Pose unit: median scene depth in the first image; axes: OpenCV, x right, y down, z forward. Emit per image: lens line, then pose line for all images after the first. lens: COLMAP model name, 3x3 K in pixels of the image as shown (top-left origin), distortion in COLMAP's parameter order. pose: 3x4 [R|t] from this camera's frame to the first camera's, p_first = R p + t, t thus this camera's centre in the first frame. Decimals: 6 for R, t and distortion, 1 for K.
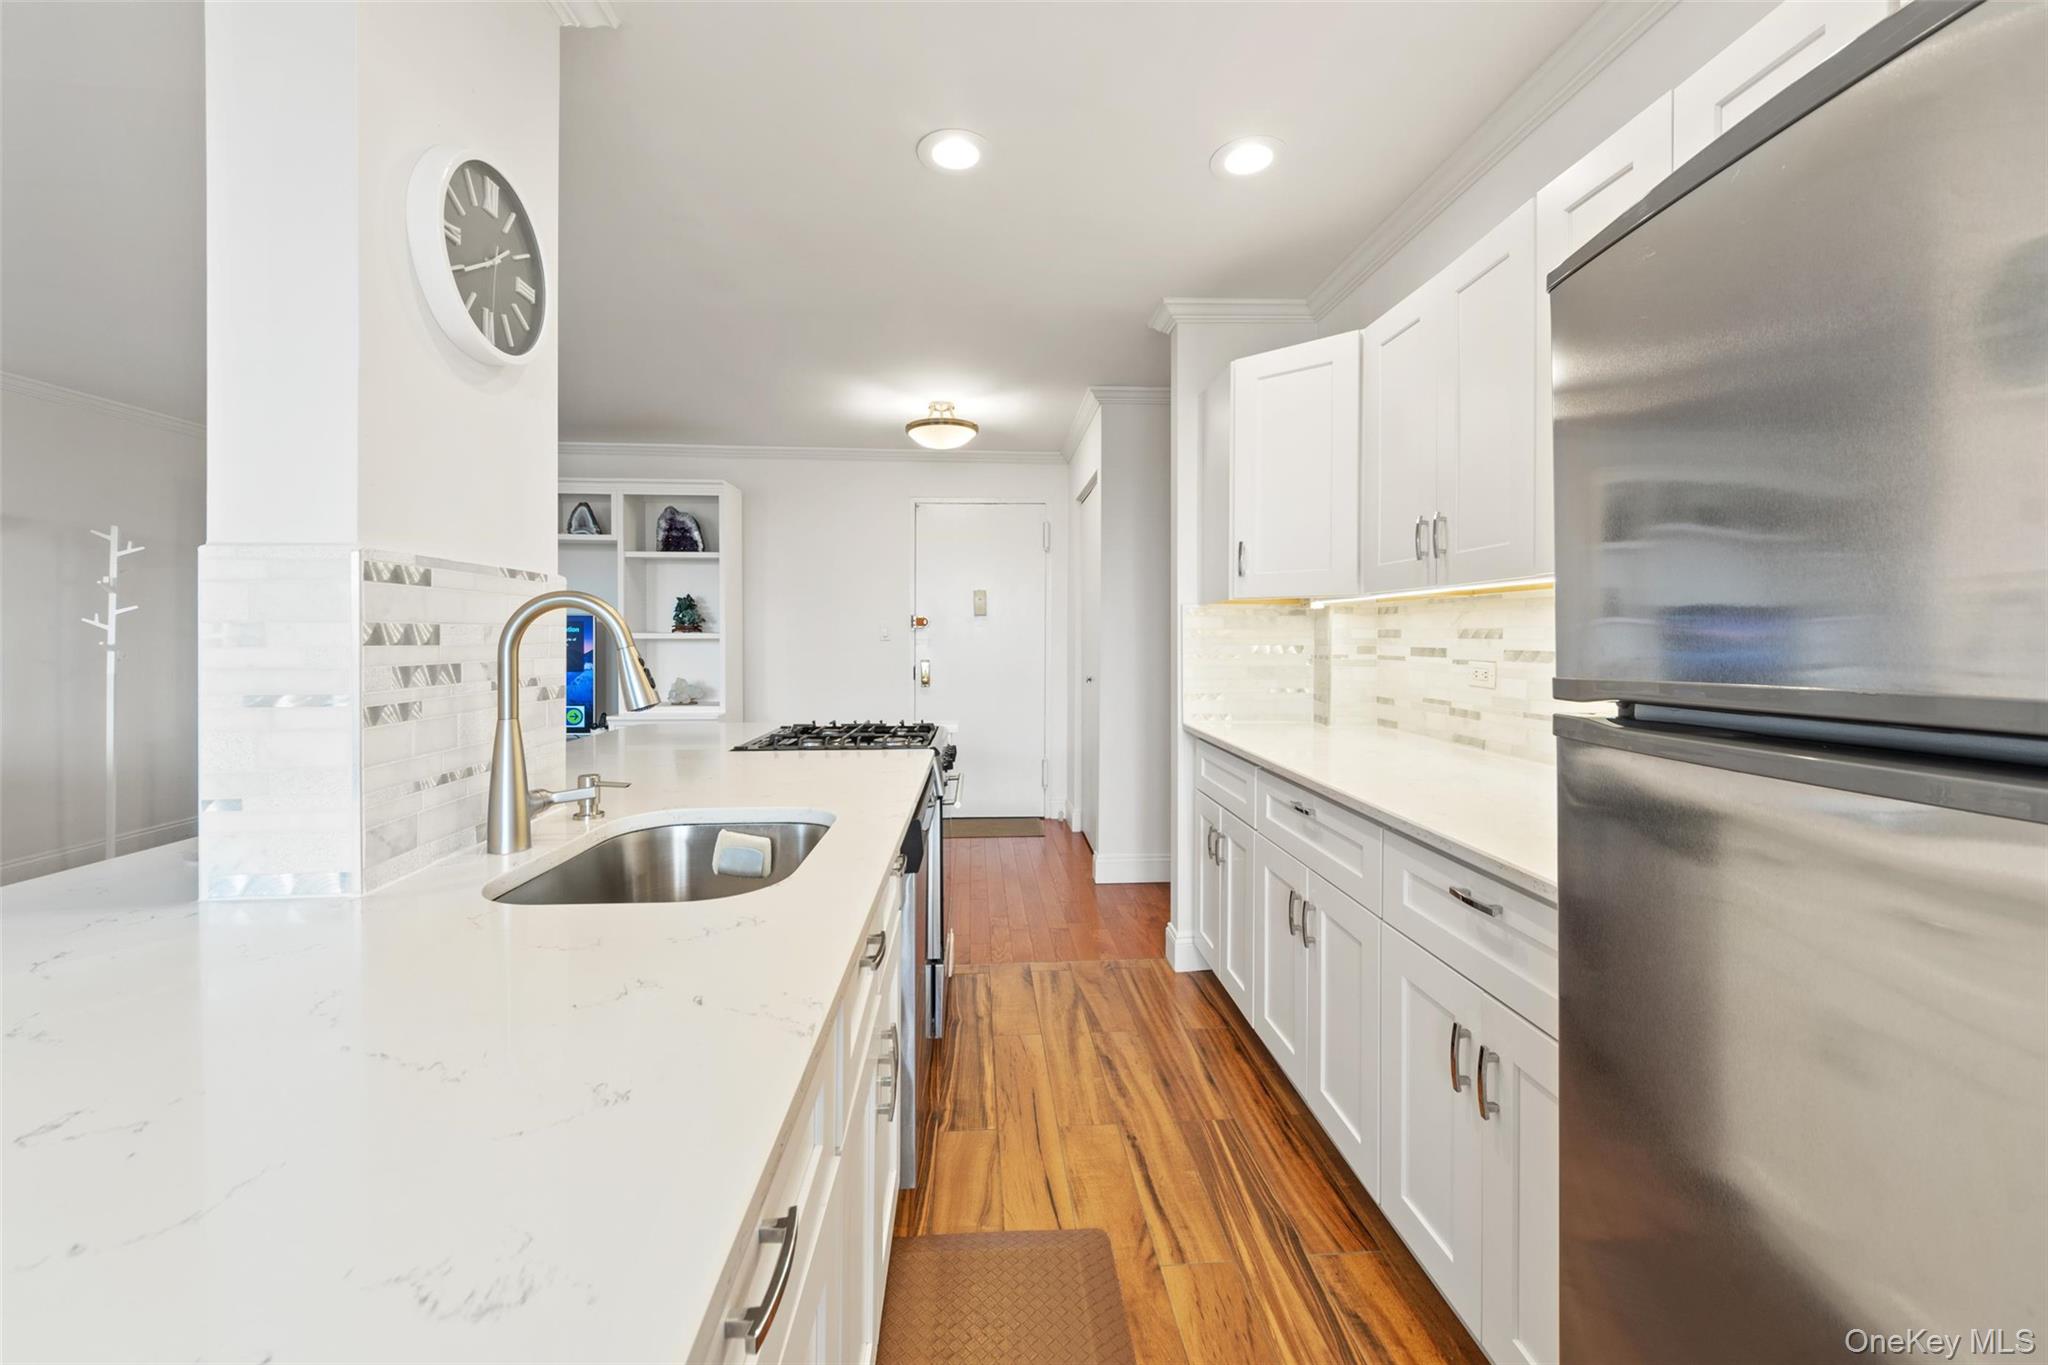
lens RADIAL K [[745.8, 0, 1152.8], [0, 745.8, 616.9], [0, 0, 1]] dist [-0.003035, 0.000066]
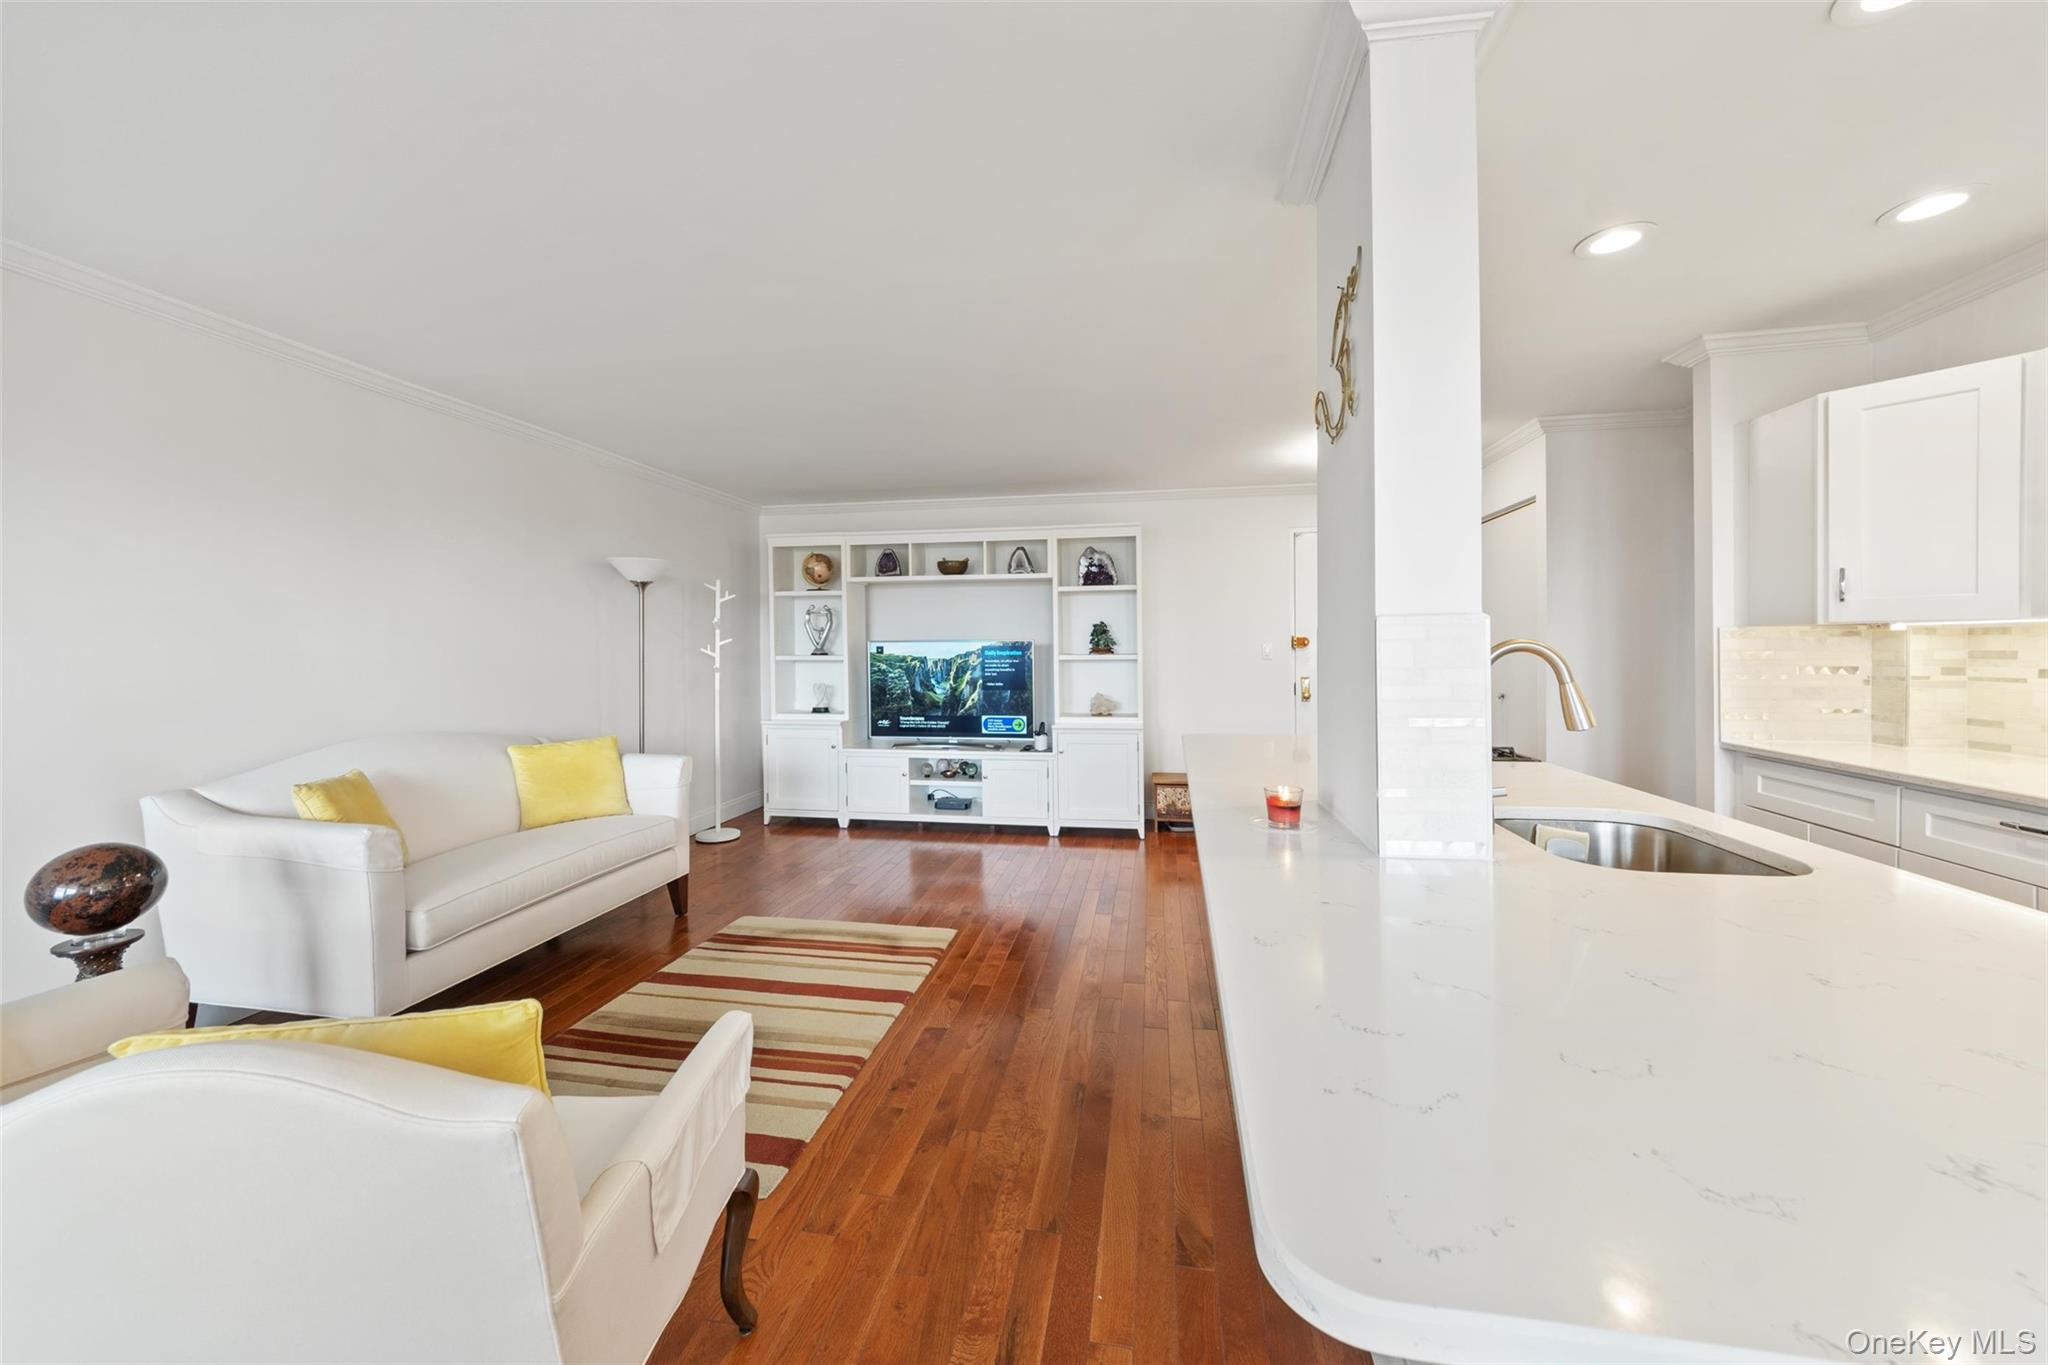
lens RADIAL K [[745.8, 0, 1123.7], [0, 745.8, 638.1], [0, 0, 1]] dist [-0.003035, 0.000066]
pose [[0.970905, -0.014034, -0.239055, -0.358131], [0.017438, 0.999774, 0.012132, -0.020270], [0.238831, -0.015948, 0.970930, -0.143154]]
